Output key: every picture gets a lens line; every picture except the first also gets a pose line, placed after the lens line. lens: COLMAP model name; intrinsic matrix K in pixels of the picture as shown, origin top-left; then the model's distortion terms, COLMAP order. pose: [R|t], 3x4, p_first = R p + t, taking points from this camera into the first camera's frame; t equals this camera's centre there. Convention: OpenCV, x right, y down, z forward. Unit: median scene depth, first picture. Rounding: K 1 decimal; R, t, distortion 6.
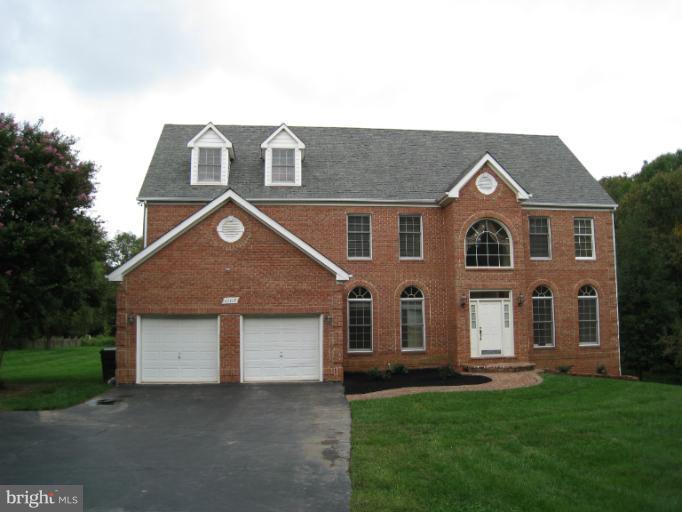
lens RADIAL K [[553.0, 0, 341.0], [0, 553.0, 256.0], [0, 0, 1]] dist [-0.152307, 0.113212]
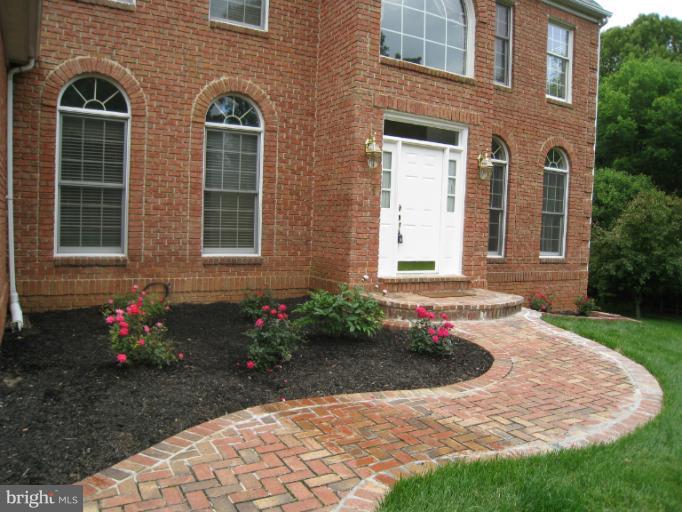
lens RADIAL K [[553.0, 0, 341.0], [0, 553.0, 256.0], [0, 0, 1]] dist [-0.152307, 0.113212]
pose [[0.917521, 0.021679, 0.397097, 0.045638], [-0.090731, 0.983590, 0.155941, 0.102941], [-0.387200, -0.179108, 0.904432, 0.610070]]
